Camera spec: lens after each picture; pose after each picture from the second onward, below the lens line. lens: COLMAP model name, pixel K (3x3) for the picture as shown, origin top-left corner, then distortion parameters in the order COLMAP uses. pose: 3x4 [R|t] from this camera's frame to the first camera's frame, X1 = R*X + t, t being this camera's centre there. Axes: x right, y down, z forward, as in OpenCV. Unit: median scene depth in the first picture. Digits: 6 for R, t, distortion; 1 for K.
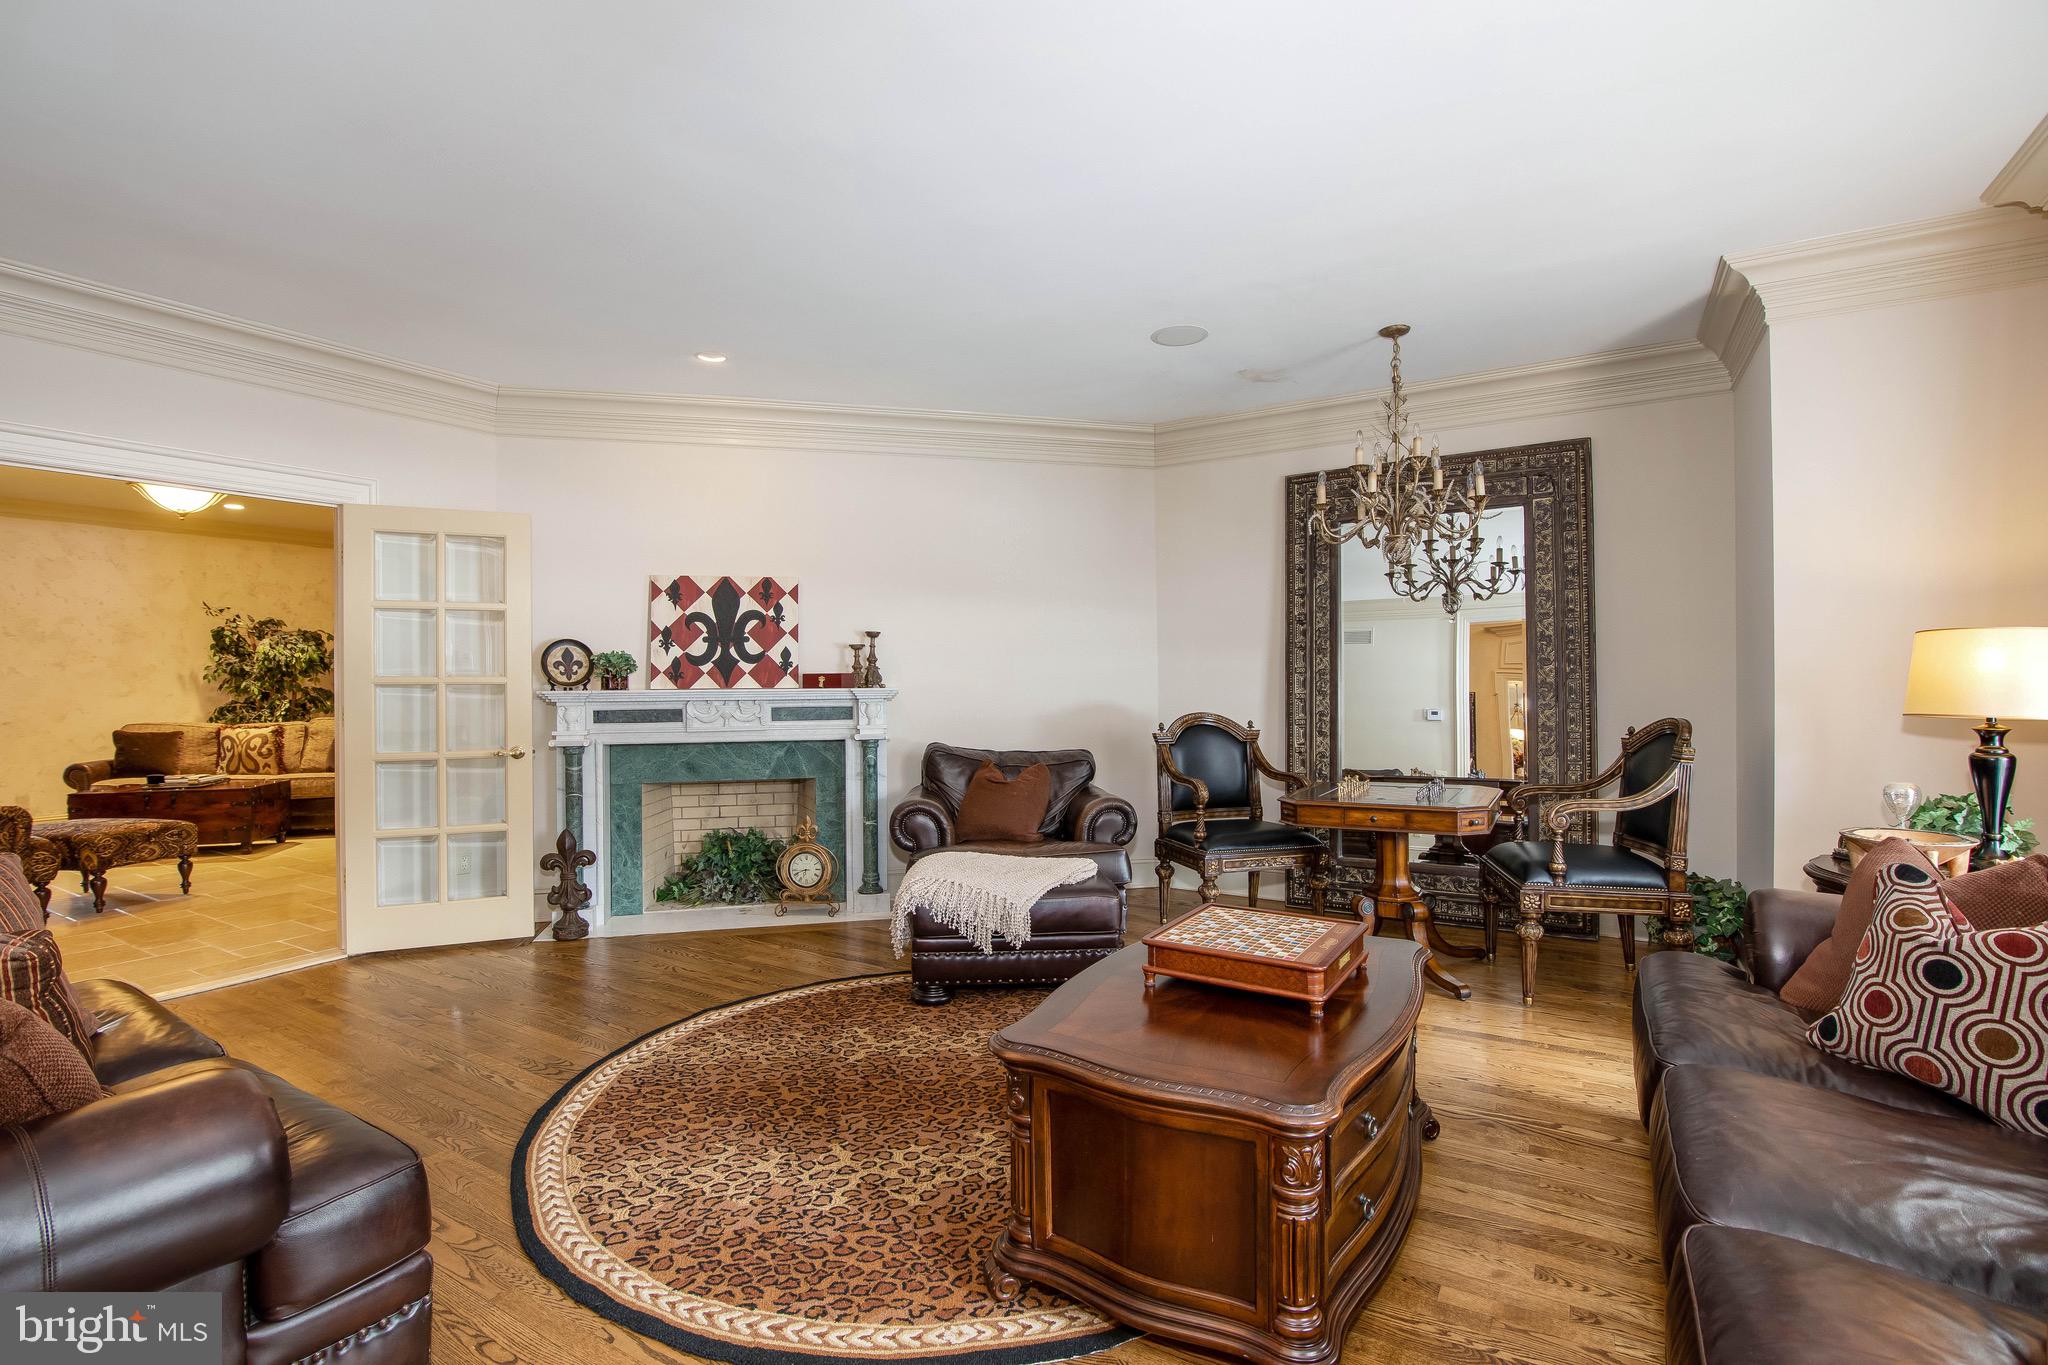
lens RADIAL K [[937.1, 0, 1021.4], [0, 937.1, 689.6], [0, 0, 1]] dist [-0.017145, 0.000407]
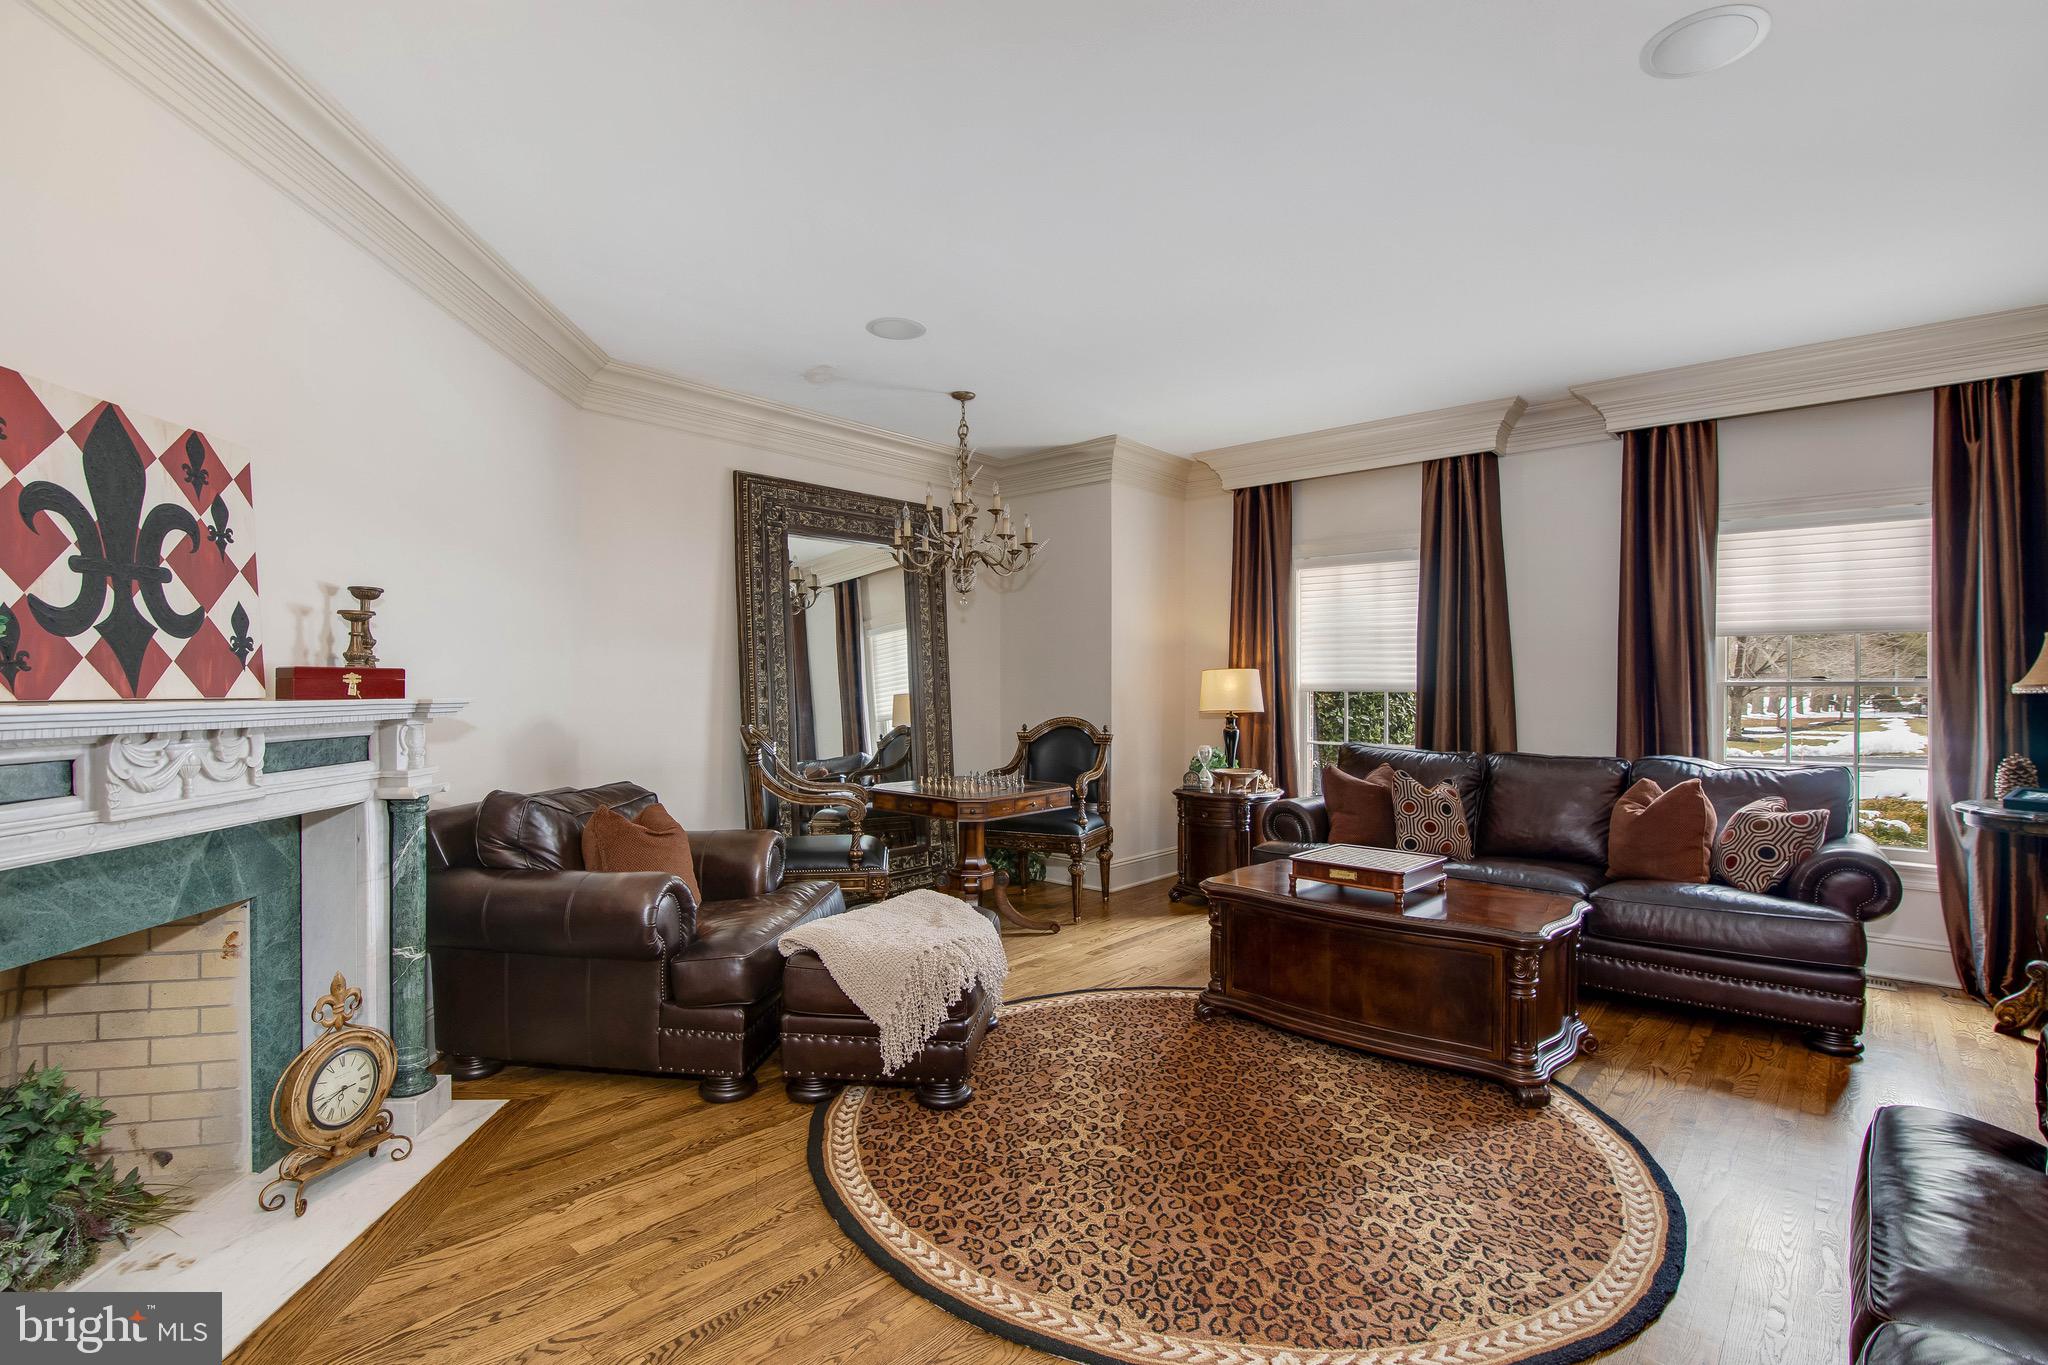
lens RADIAL K [[948.4, 0, 1022.5], [0, 948.4, 688.6], [0, 0, 1]] dist [-0.018450, -0.000349]
pose [[0.183635, 0.008098, 0.982961, -0.620262], [0.000704, 0.999965, -0.008370, -0.002108], [-0.982994, 0.002229, 0.183623, 0.573953]]
